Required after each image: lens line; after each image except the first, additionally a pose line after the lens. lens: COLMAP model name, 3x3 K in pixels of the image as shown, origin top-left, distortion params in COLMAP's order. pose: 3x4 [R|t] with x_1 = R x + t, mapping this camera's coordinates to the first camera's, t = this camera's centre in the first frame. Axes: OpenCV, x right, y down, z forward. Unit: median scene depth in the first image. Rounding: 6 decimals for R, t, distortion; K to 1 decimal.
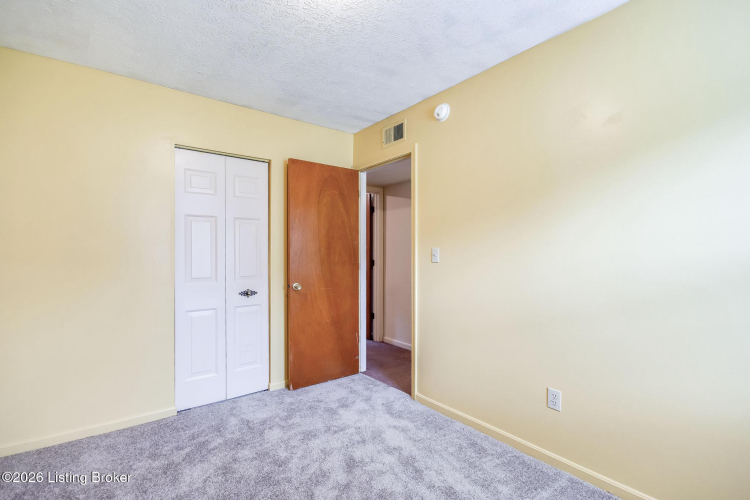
lens RADIAL K [[341.8, 0, 392.6], [0, 341.8, 253.2], [0, 0, 1]] dist [-0.000112, -0.000142]
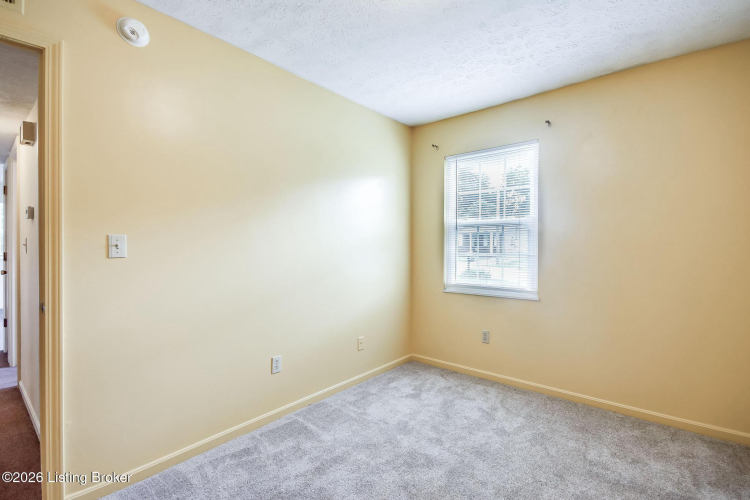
lens RADIAL K [[341.5, 0, 352.6], [0, 341.5, 247.7], [0, 0, 1]] dist [-0.002156, -0.000676]
pose [[-0.125499, -0.002717, 0.992090, -0.553146], [0.001503, 0.999995, 0.002929, 0.007839], [-0.992093, 0.001859, -0.125494, 0.642186]]
